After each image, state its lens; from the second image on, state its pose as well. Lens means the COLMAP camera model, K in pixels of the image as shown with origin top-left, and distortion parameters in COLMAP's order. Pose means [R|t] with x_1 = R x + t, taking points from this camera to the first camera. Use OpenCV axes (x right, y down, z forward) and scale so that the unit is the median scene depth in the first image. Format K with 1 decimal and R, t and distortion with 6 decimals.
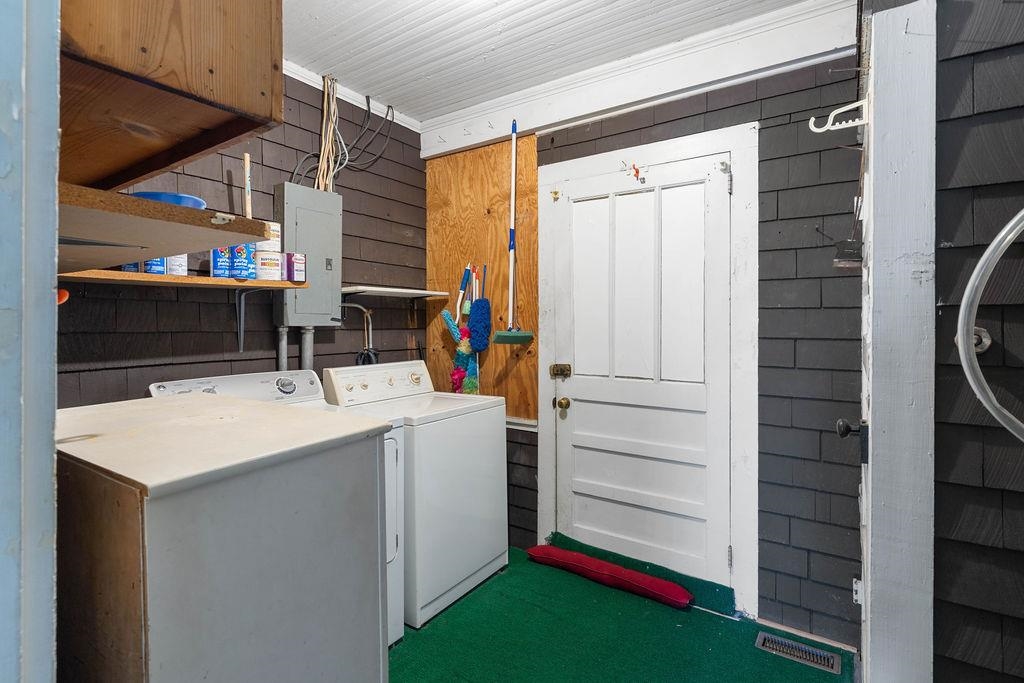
lens RADIAL K [[492.9, 0, 510.9], [0, 492.9, 325.9], [0, 0, 1]] dist [-0.000813, -0.000204]
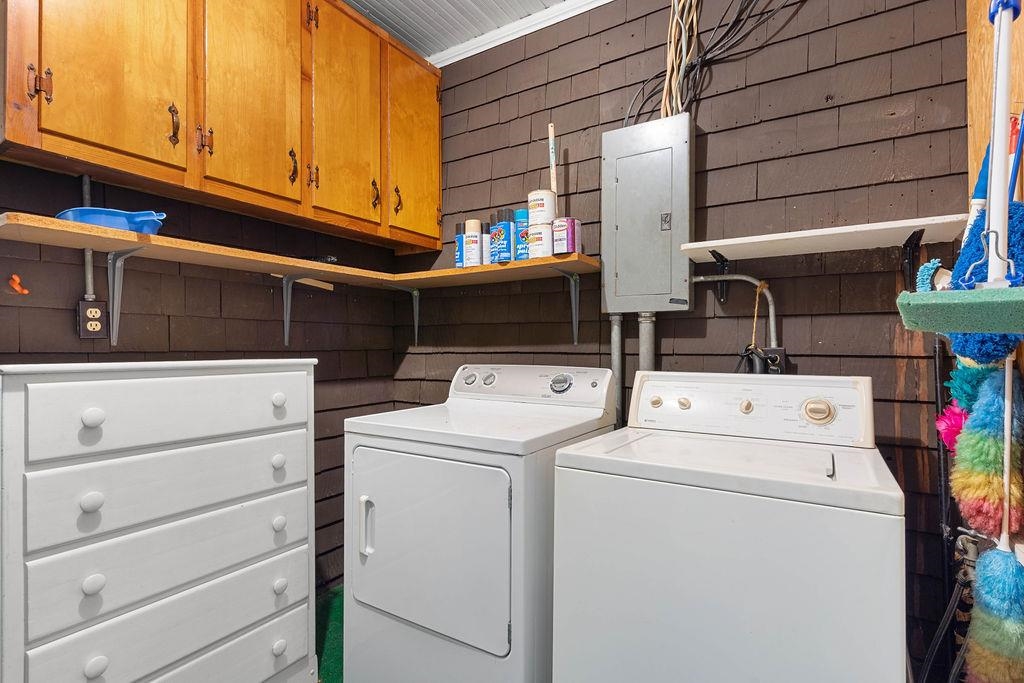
lens RADIAL K [[495.4, 0, 508.9], [0, 495.4, 359.0], [0, 0, 1]] dist [0.001841, 0.000180]
pose [[0.026114, 0.027316, -0.999286, 0.326110], [-0.003820, 0.999622, 0.027226, 0.049757], [0.999652, 0.003107, 0.026208, 0.761192]]
